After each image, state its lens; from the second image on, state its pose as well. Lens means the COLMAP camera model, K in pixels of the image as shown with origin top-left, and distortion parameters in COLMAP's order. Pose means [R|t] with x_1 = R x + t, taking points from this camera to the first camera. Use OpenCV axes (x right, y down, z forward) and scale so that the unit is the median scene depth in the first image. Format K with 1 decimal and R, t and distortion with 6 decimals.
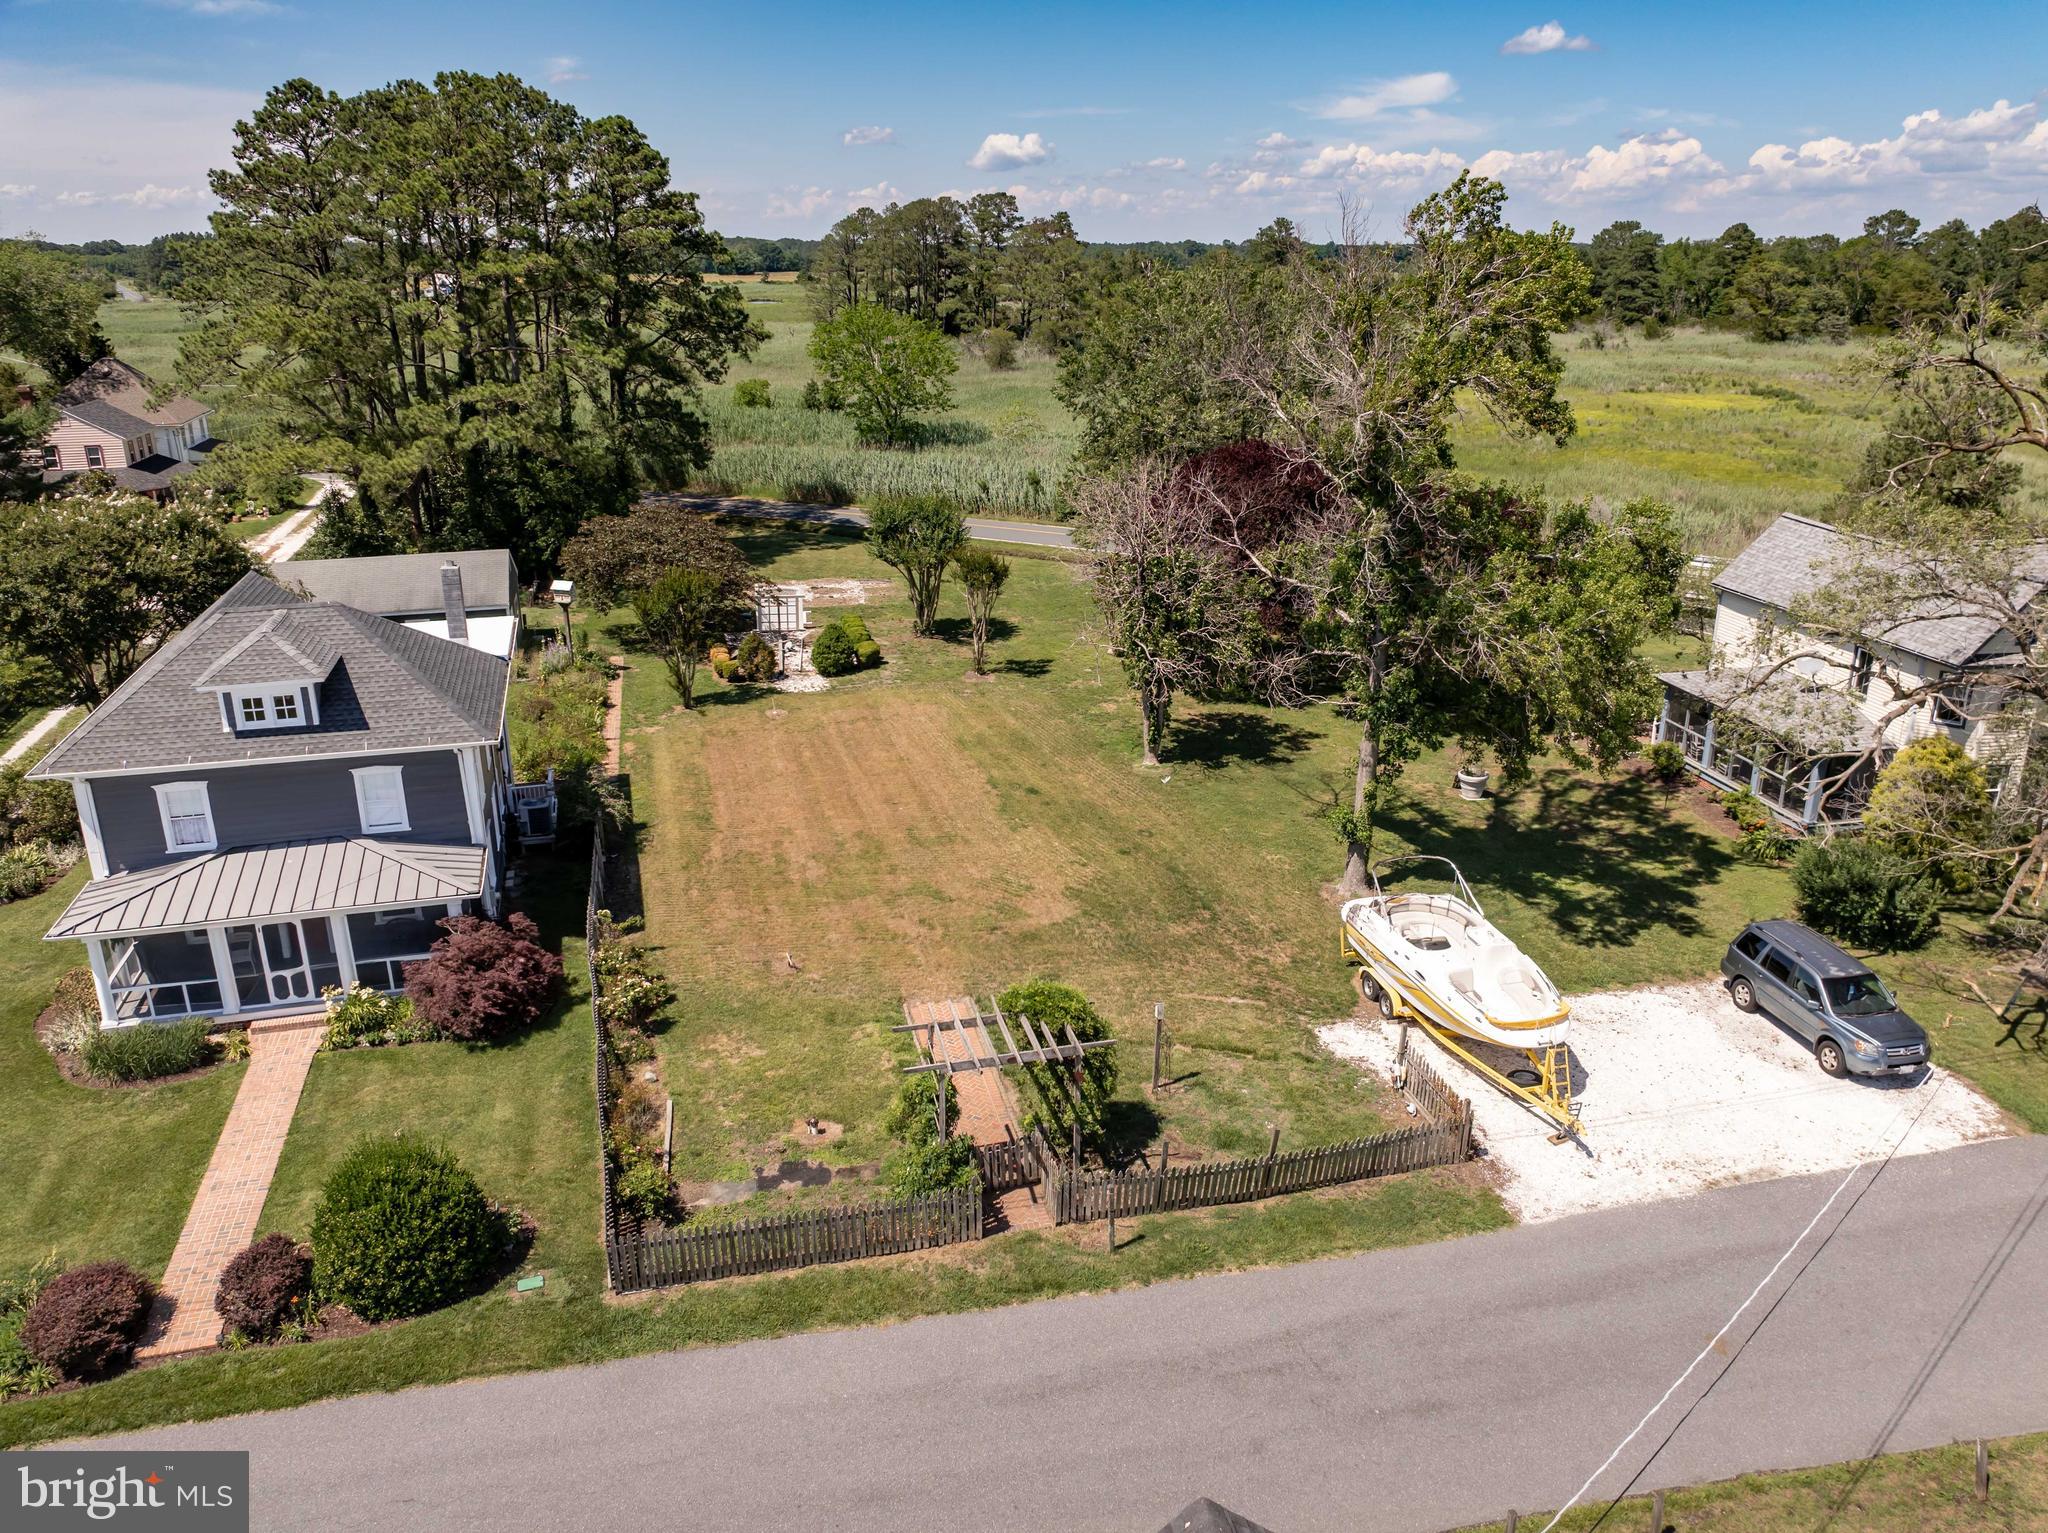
lens RADIAL K [[1438.1, 0, 1030.4], [0, 1438.1, 764.1], [0, 0, 1]] dist [-0.043781, 0.014858]
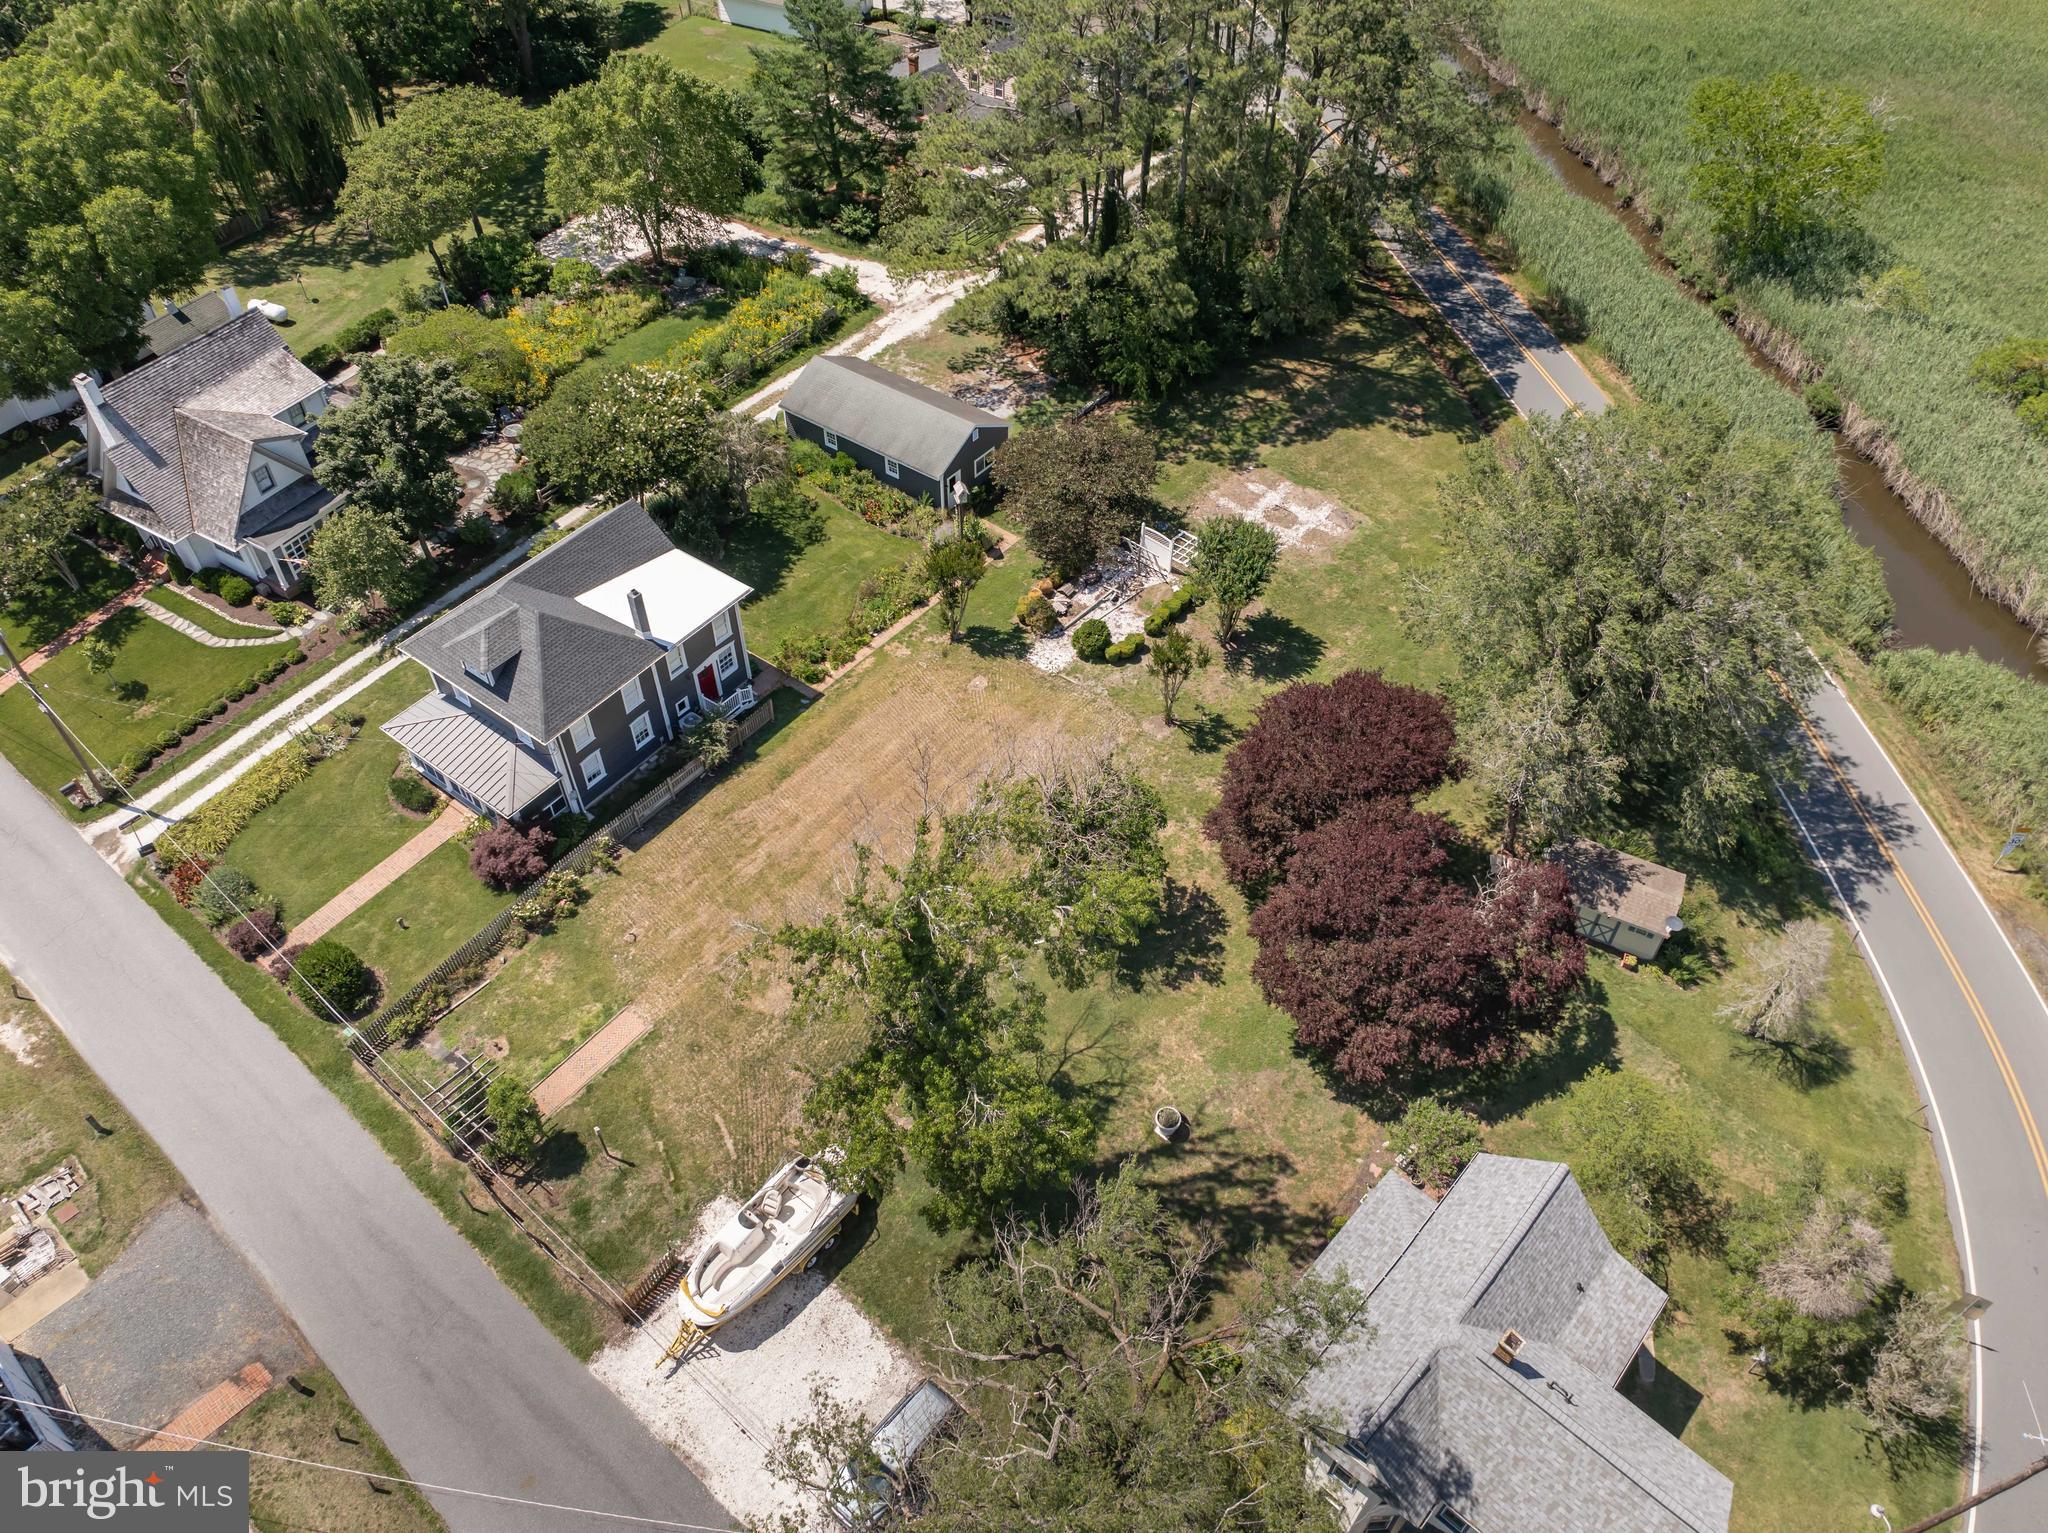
lens RADIAL K [[1438.1, 0, 1031.8], [0, 1438.1, 767.8], [0, 0, 1]] dist [-0.043781, 0.014858]
pose [[0.607642, 0.576690, -0.546077, 0.967058], [-0.270793, 0.796809, 0.540155, -1.103757], [0.746621, -0.180347, 0.640338, 0.315429]]
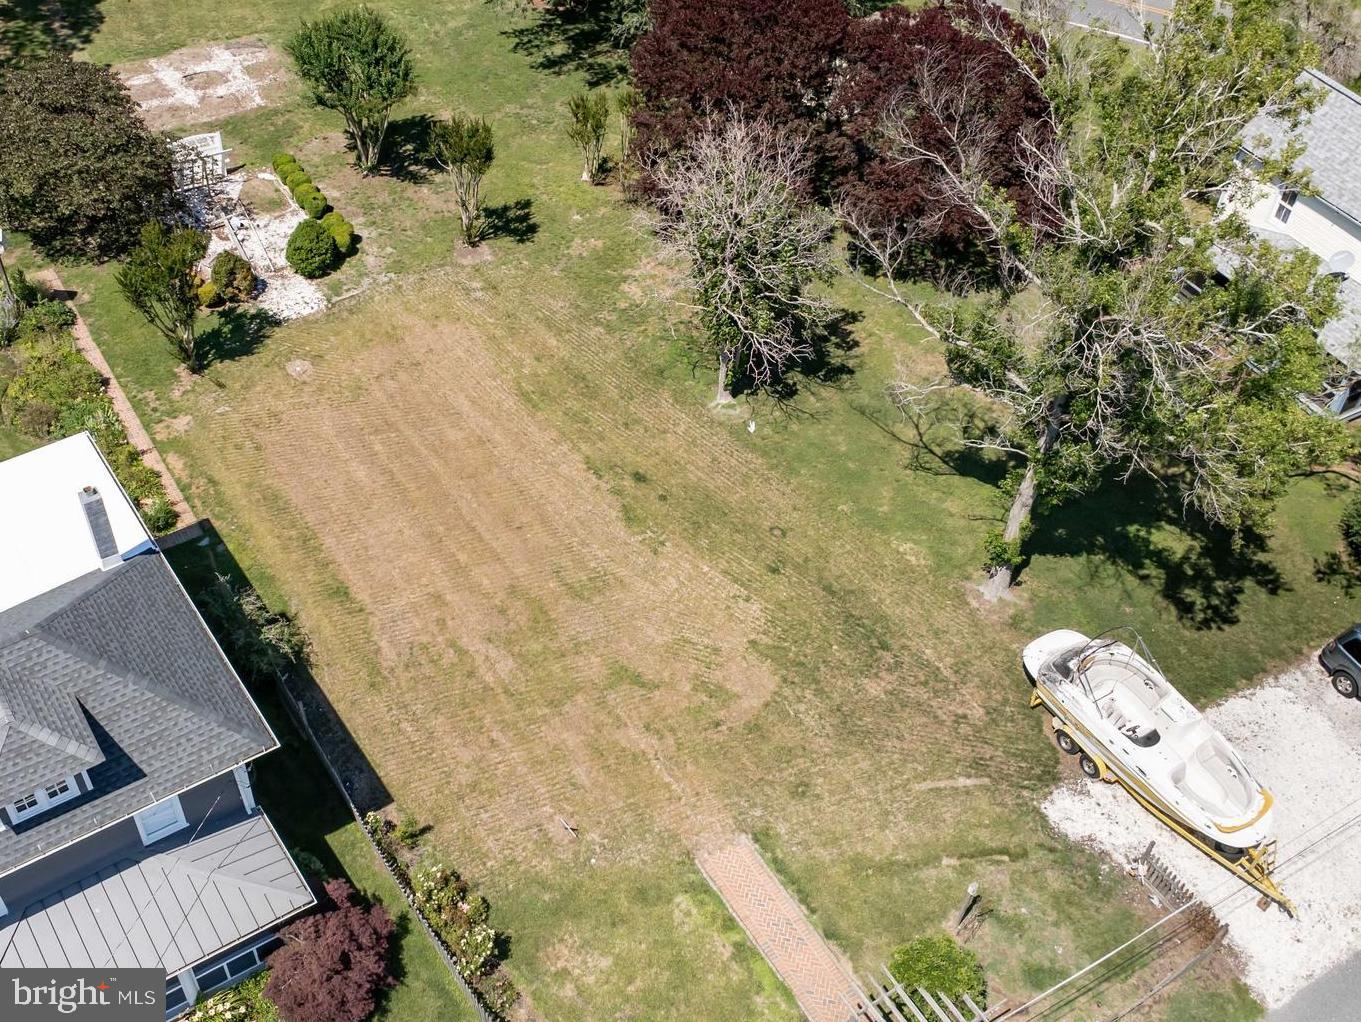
lens RADIAL K [[1440.3, 0, 557.4], [0, 1440.3, 523.7], [0, 0, 1]] dist [-0.042637, 0.000000]
pose [[0.960658, -0.198677, 0.194073, -0.349079], [0.091841, 0.886702, 0.453128, -0.565257], [-0.262111, -0.417477, 0.870064, 0.177317]]
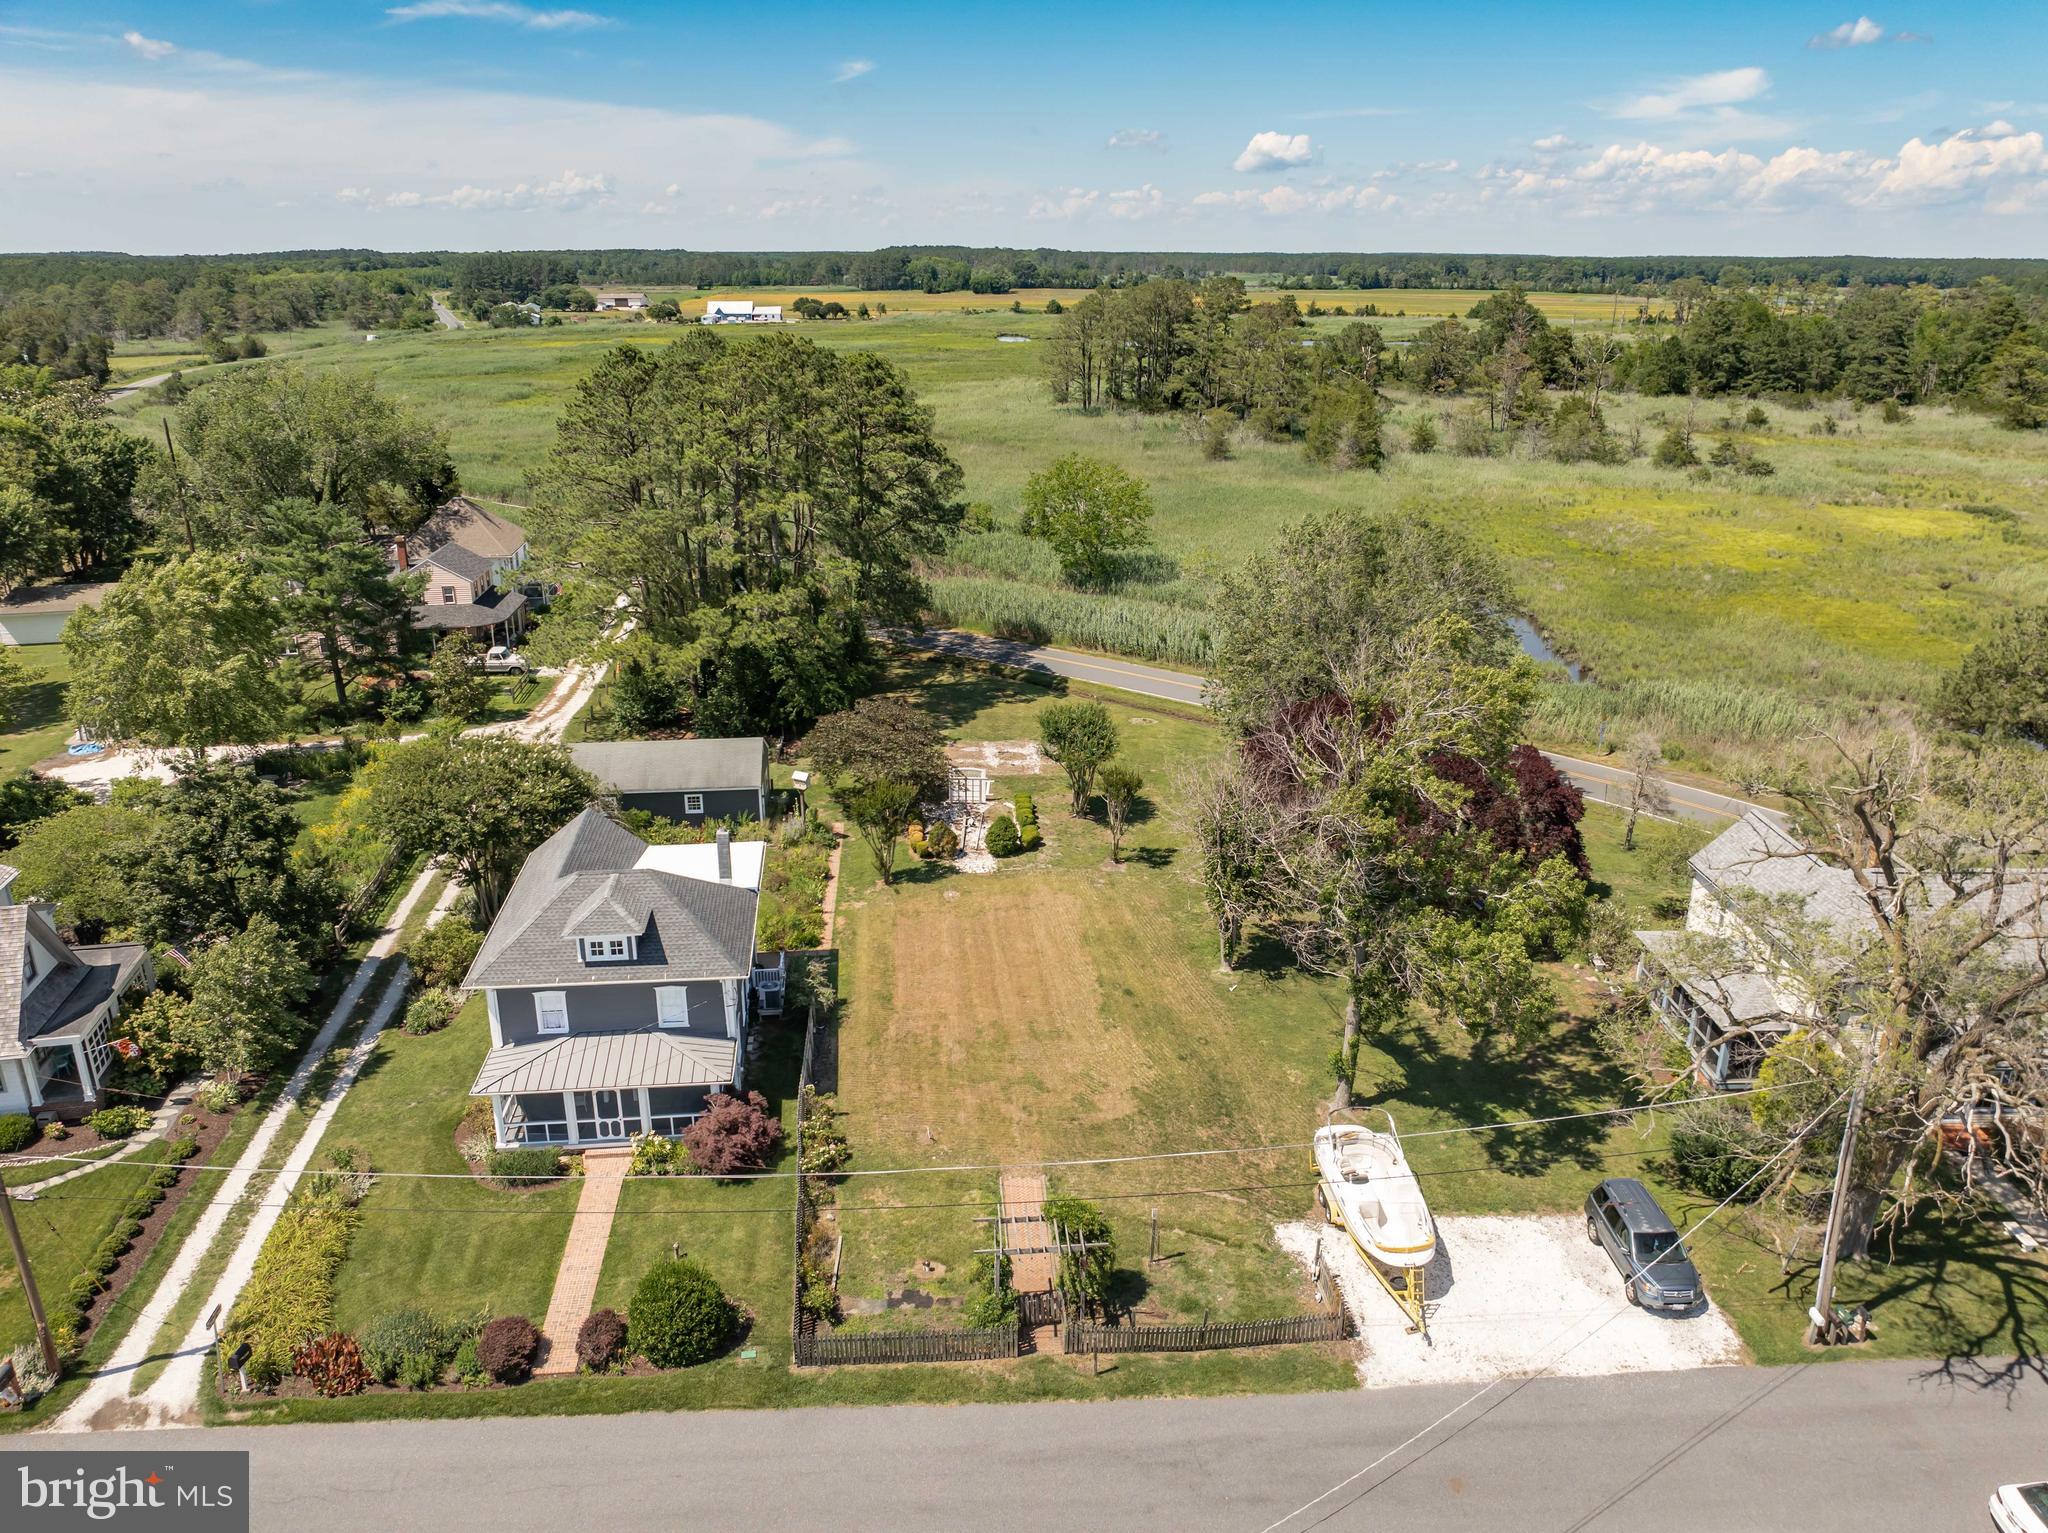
lens RADIAL K [[1438.1, 0, 1034.8], [0, 1438.1, 765.0], [0, 0, 1]] dist [-0.043781, 0.014858]
pose [[0.986277, 0.058359, -0.154443, 0.150120], [-0.058437, 0.998283, 0.004040, -0.264412], [0.154413, 0.005040, 0.987993, -0.458145]]
